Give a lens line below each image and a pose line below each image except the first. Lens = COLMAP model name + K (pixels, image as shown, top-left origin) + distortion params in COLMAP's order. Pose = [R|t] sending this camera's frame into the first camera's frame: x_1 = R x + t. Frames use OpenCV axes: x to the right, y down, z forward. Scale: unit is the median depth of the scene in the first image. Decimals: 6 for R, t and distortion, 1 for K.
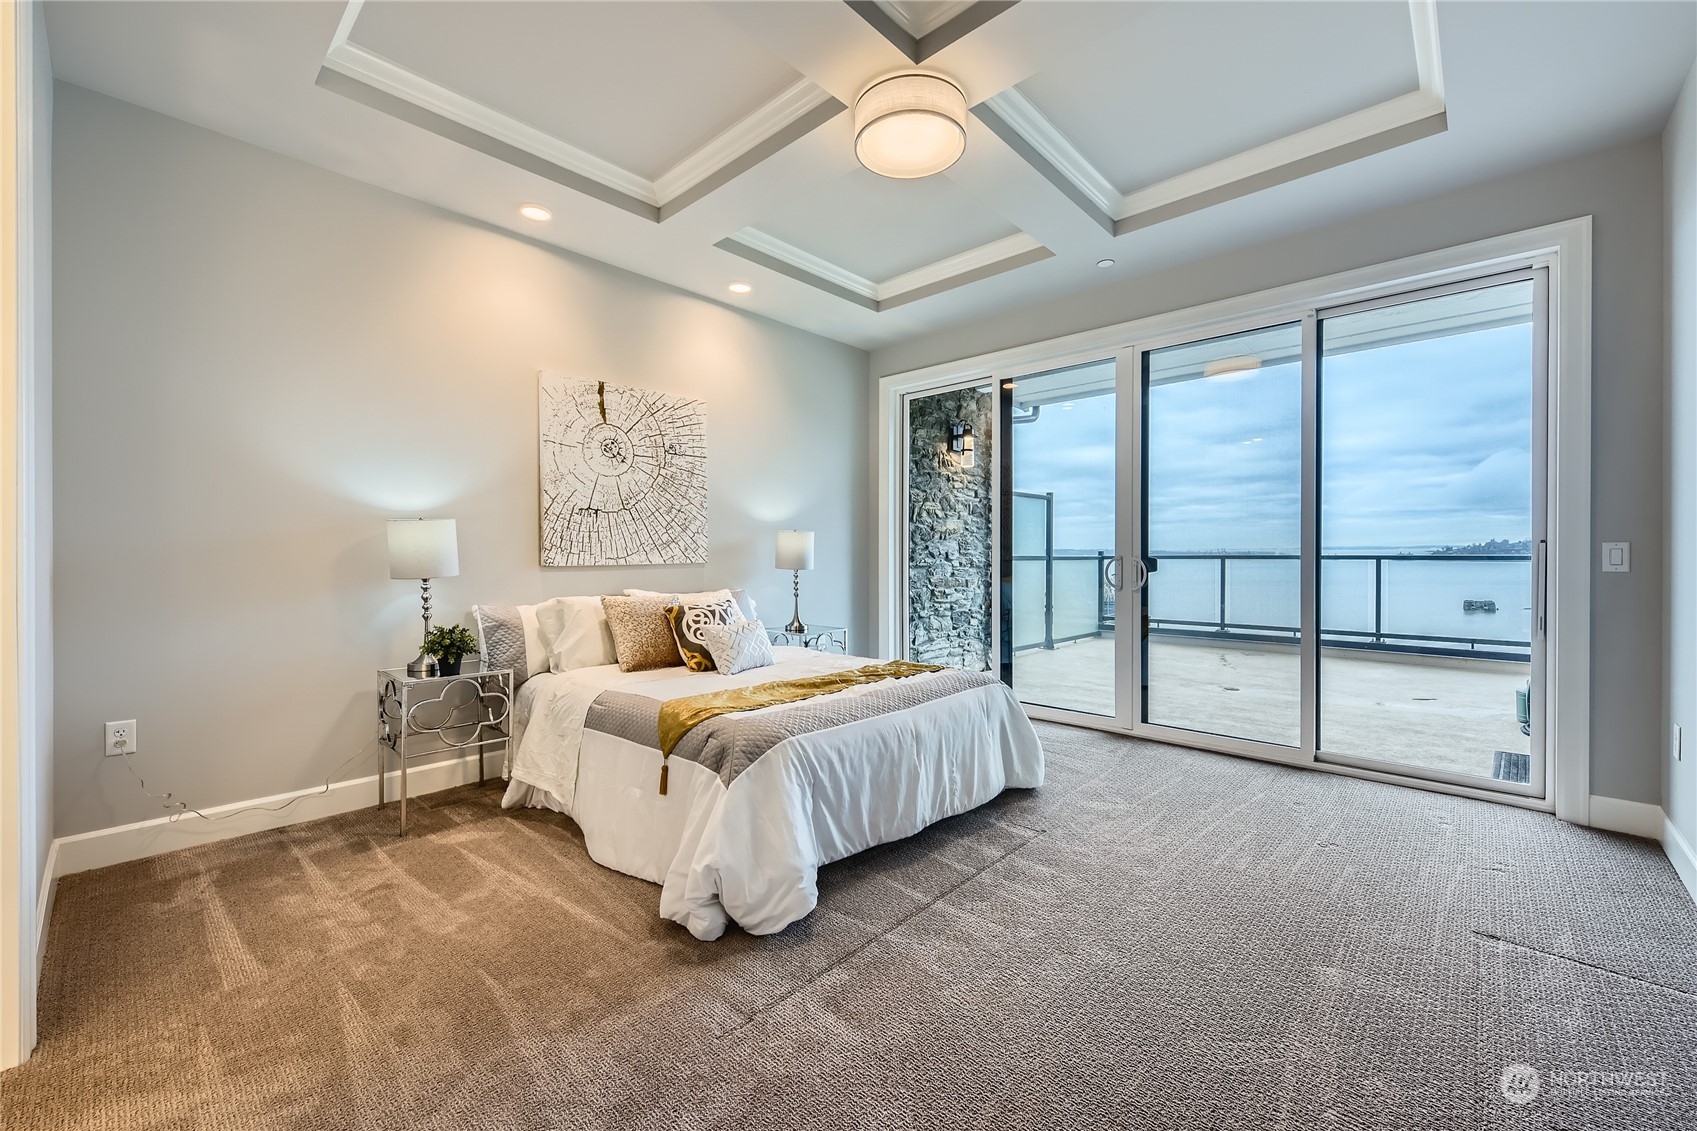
lens RADIAL K [[671.1, 0, 853.6], [0, 671.1, 568.1], [0, 0, 1]] dist [0.017615, -0.005801]
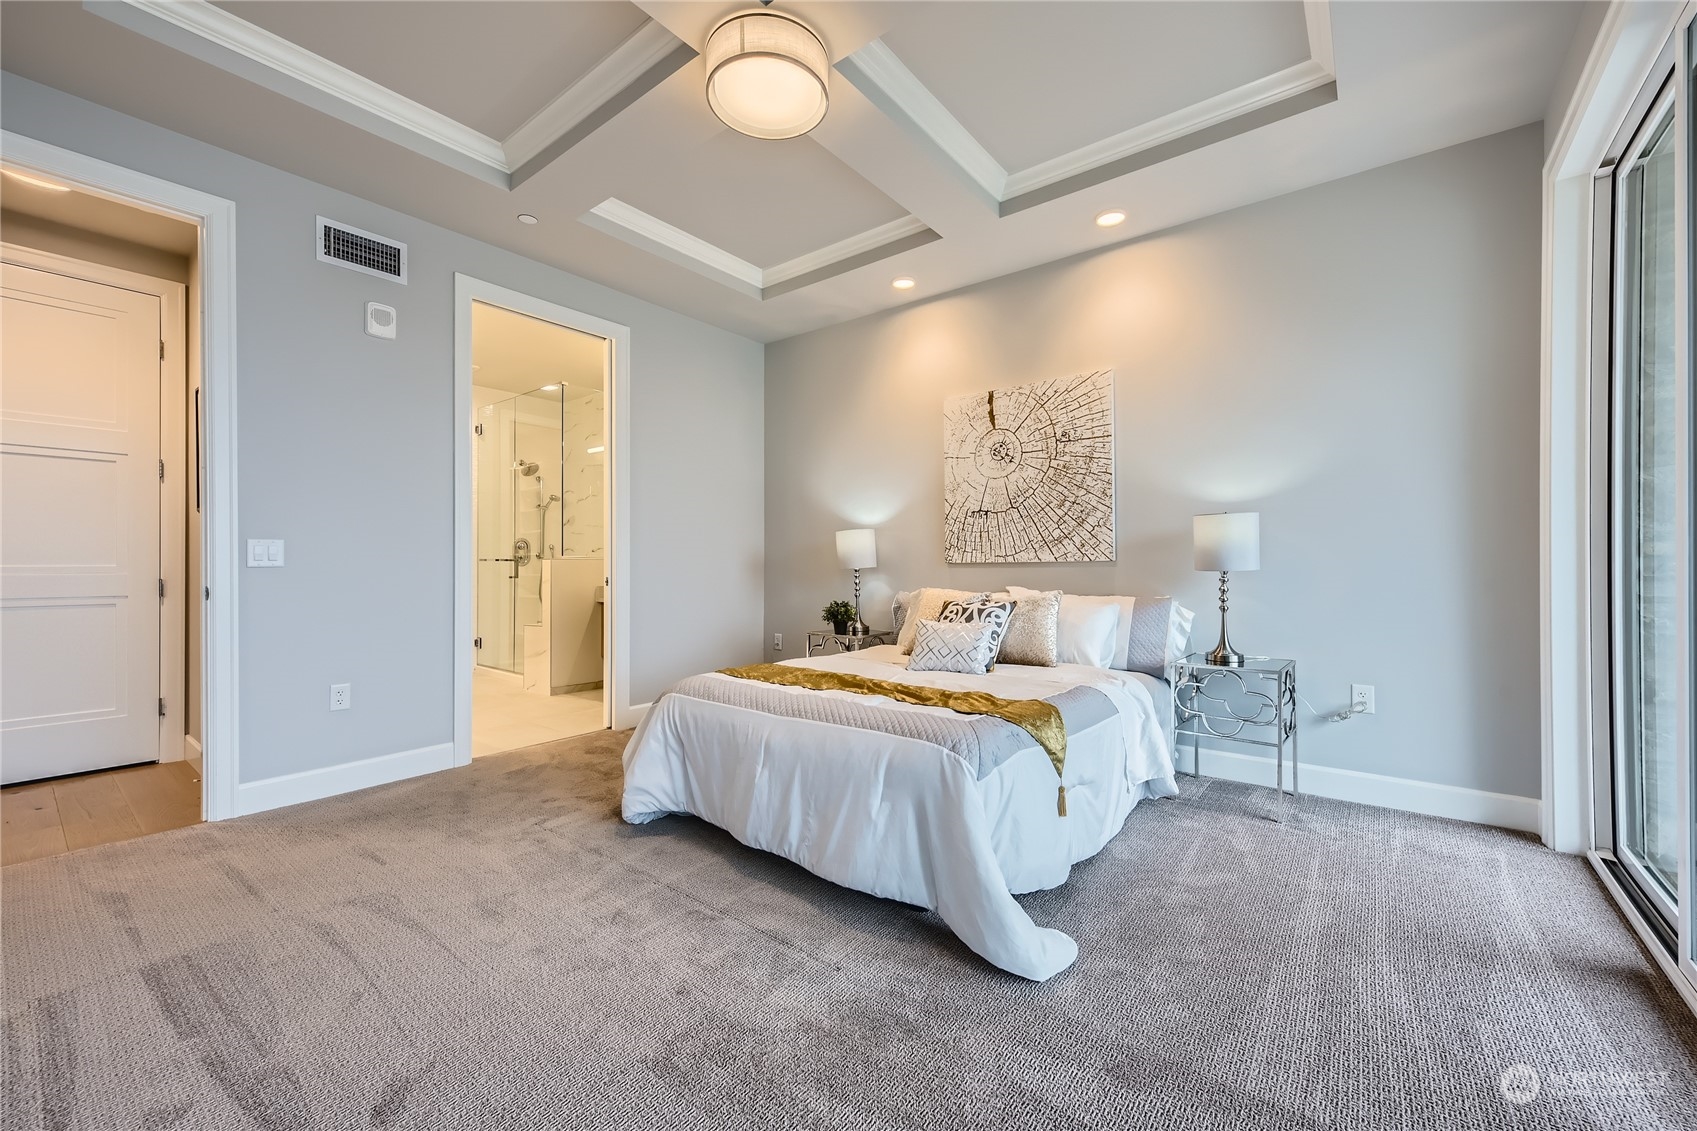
lens RADIAL K [[671.1, 0, 853.6], [0, 671.1, 568.1], [0, 0, 1]] dist [0.017615, -0.005801]
pose [[0.082454, 0.008571, -0.996558, 0.610670], [-0.017331, 0.999824, 0.007165, 0.000647], [0.996444, 0.016681, 0.082589, 0.630937]]
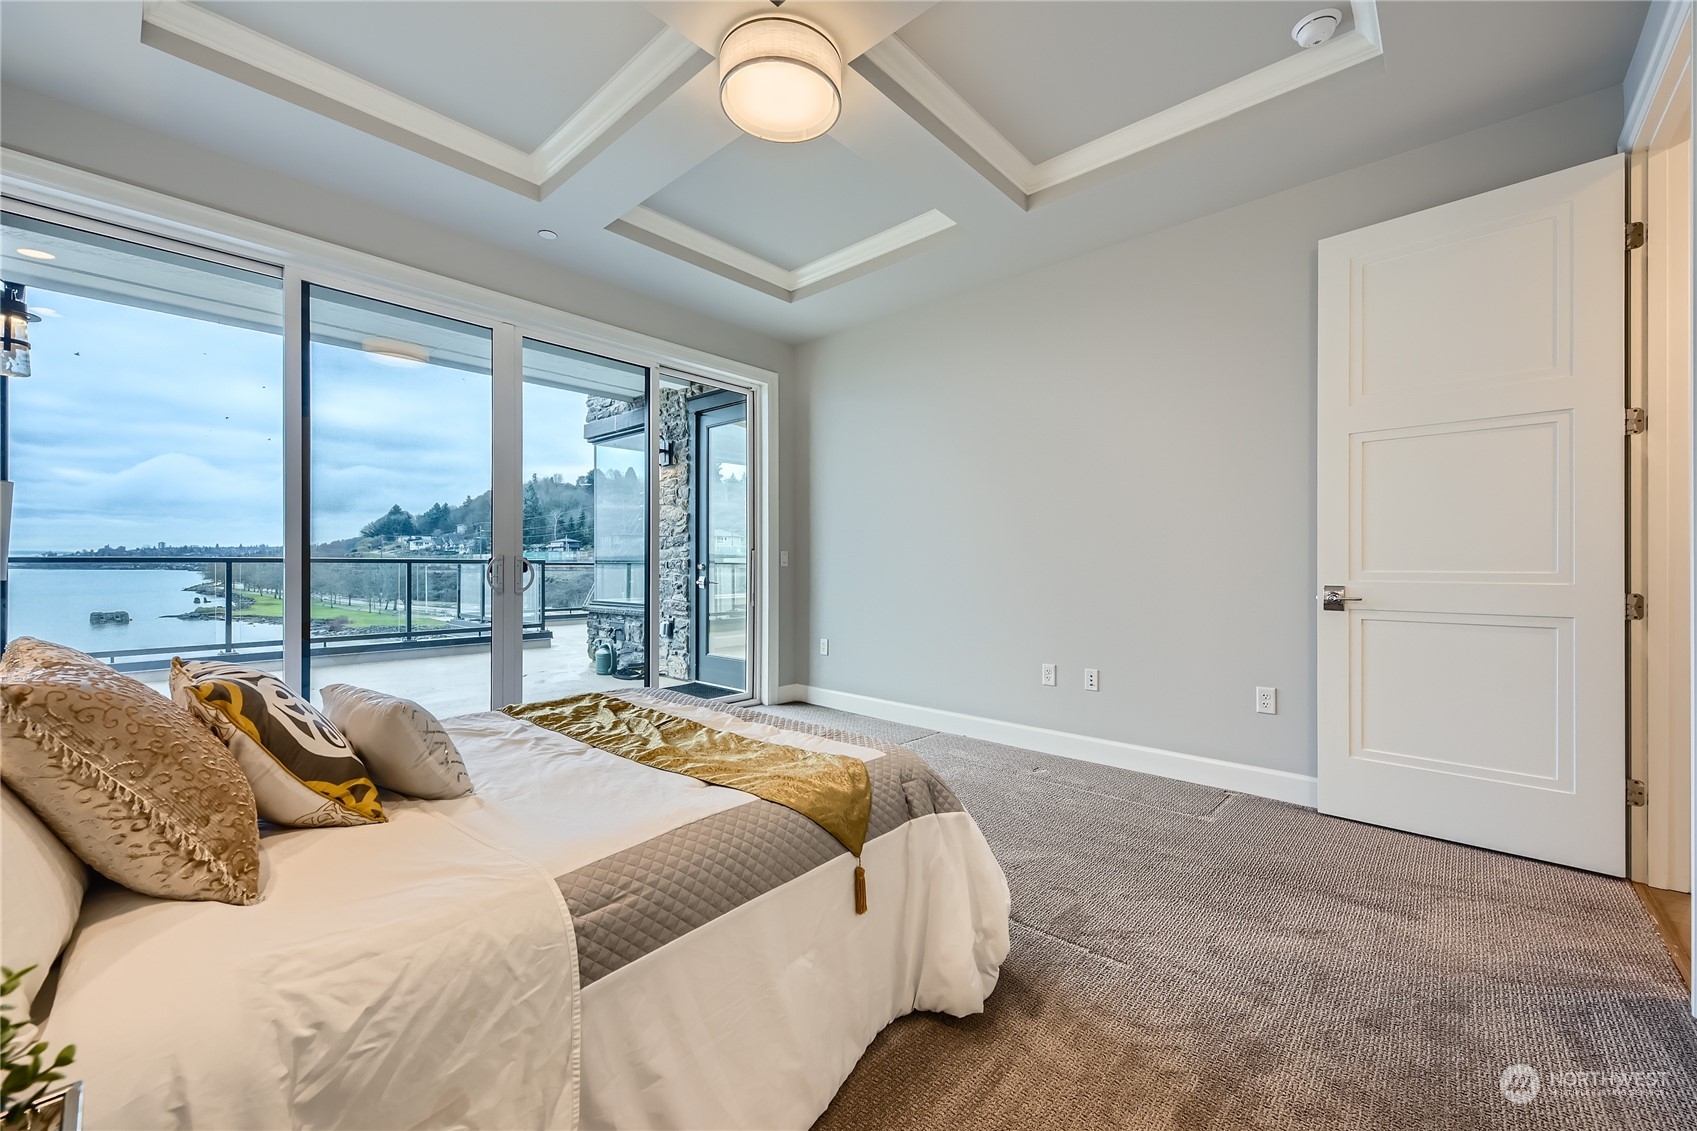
lens RADIAL K [[675.3, 0, 849.7], [0, 675.3, 571.5], [0, 0, 1]] dist [0.018126, -0.005578]
pose [[-0.011612, -0.011141, 0.999871, -0.509235], [0.017342, 0.999785, 0.011342, 0.001347], [-0.999782, 0.017471, -0.011416, 0.556802]]
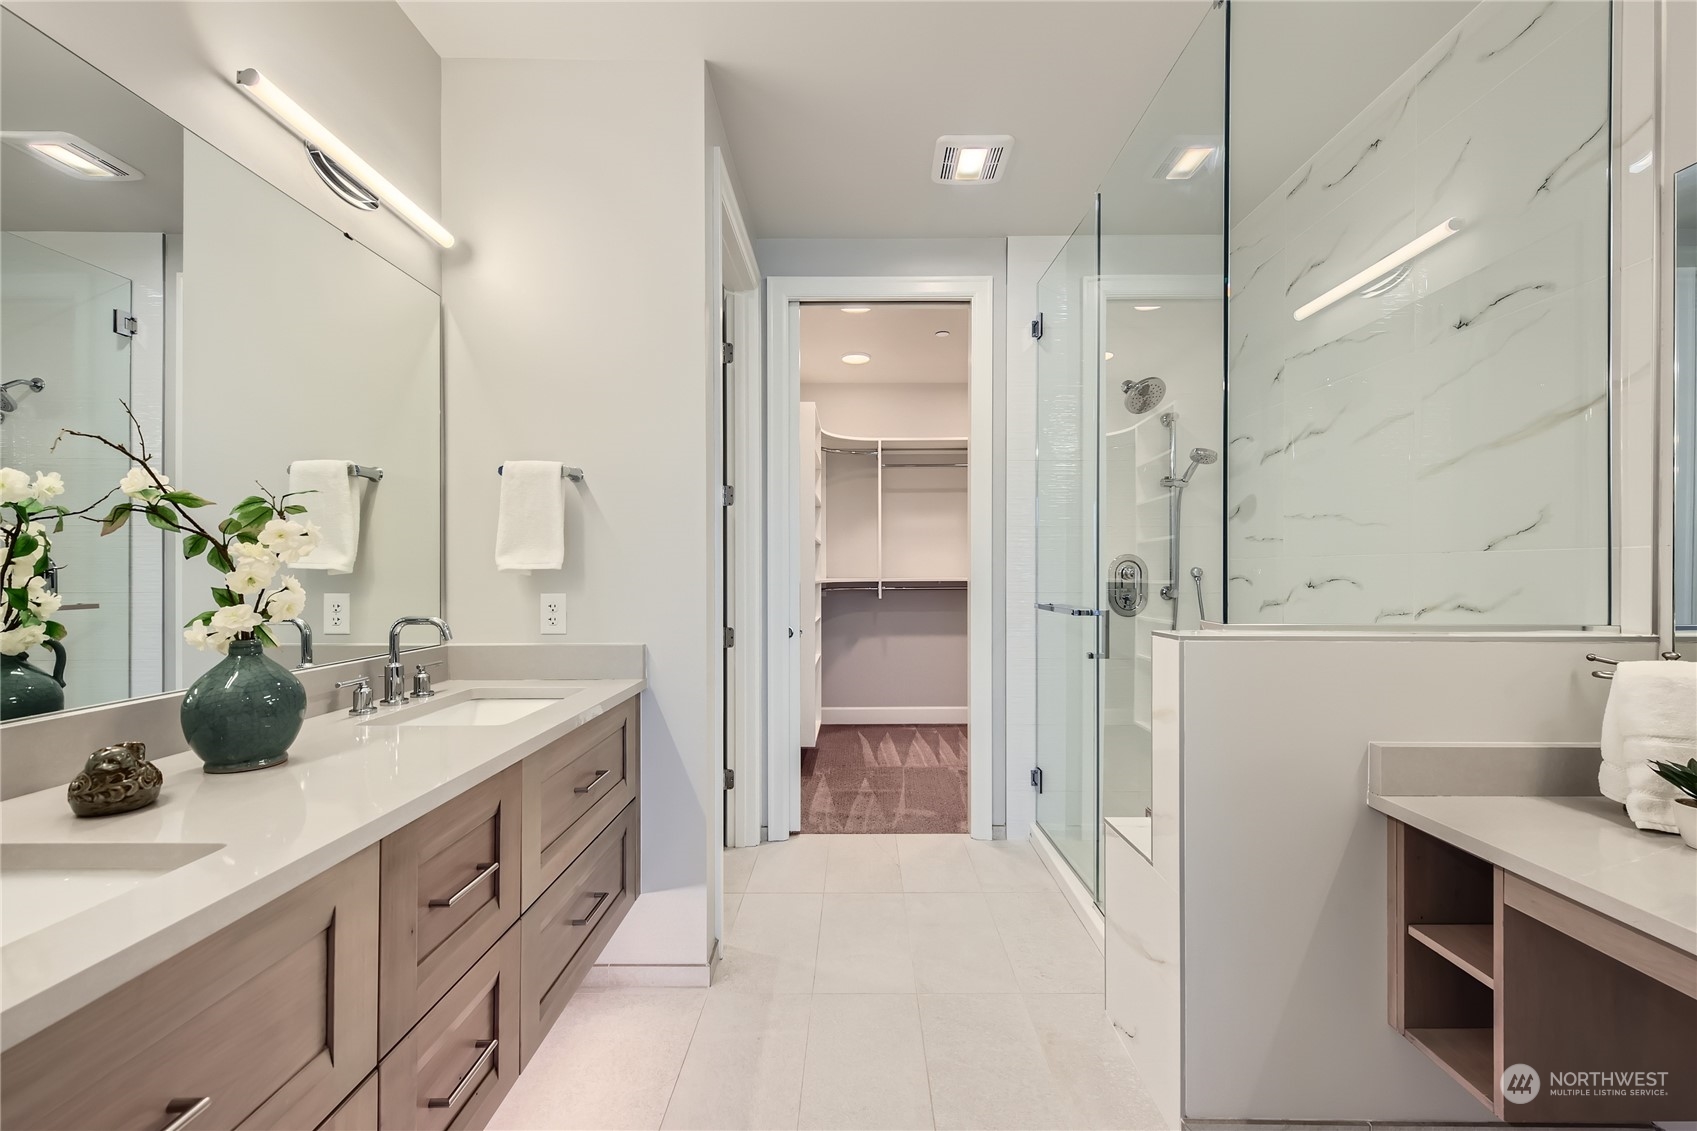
lens RADIAL K [[671.1, 0, 853.6], [0, 671.1, 568.1], [0, 0, 1]] dist [0.017615, -0.005801]
pose [[-0.732175, -0.002042, -0.681114, -0.359739], [-0.010420, 0.999912, 0.008204, -0.034280], [0.681037, 0.013104, -0.732132, 0.298006]]
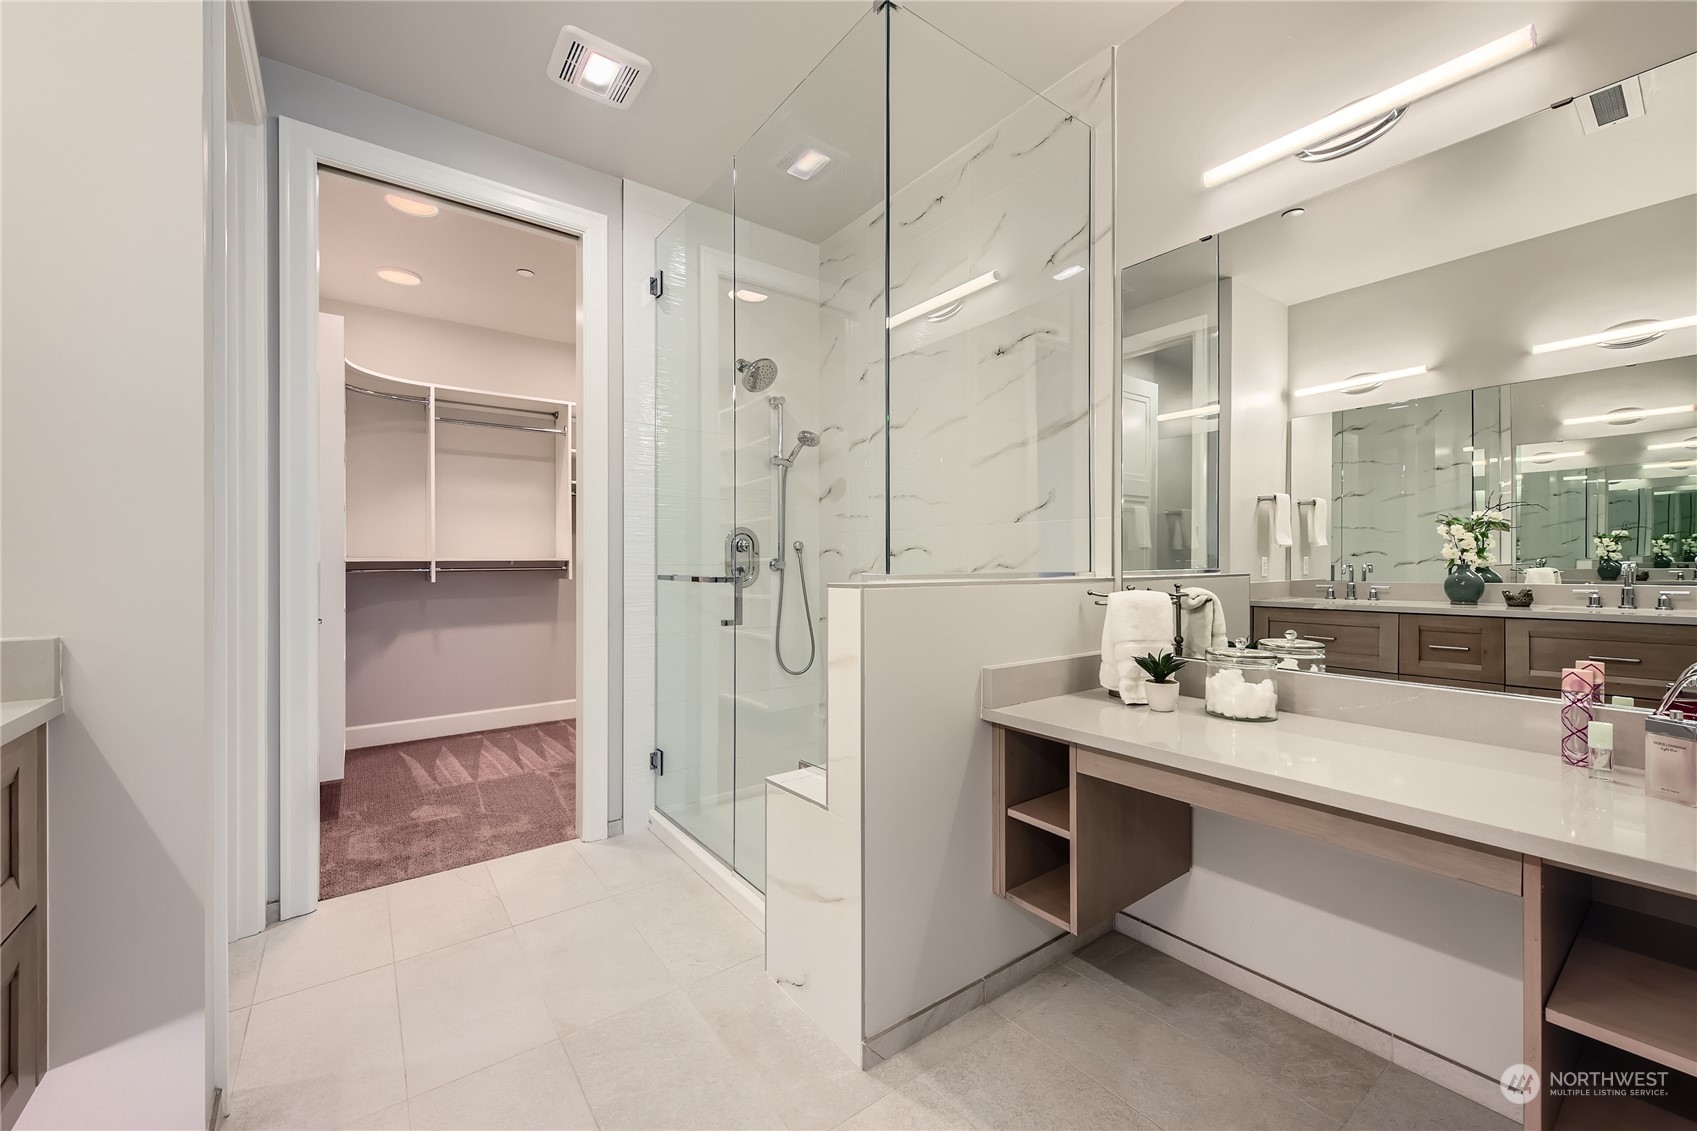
lens RADIAL K [[670.1, 0, 853.1], [0, 670.1, 557.9], [0, 0, 1]] dist [0.018550, -0.005616]
pose [[-0.175849, -0.004802, -0.984405, -0.358523], [-0.014841, 0.999887, -0.002227, -0.012014], [0.984305, 0.014218, -0.175900, 0.218742]]
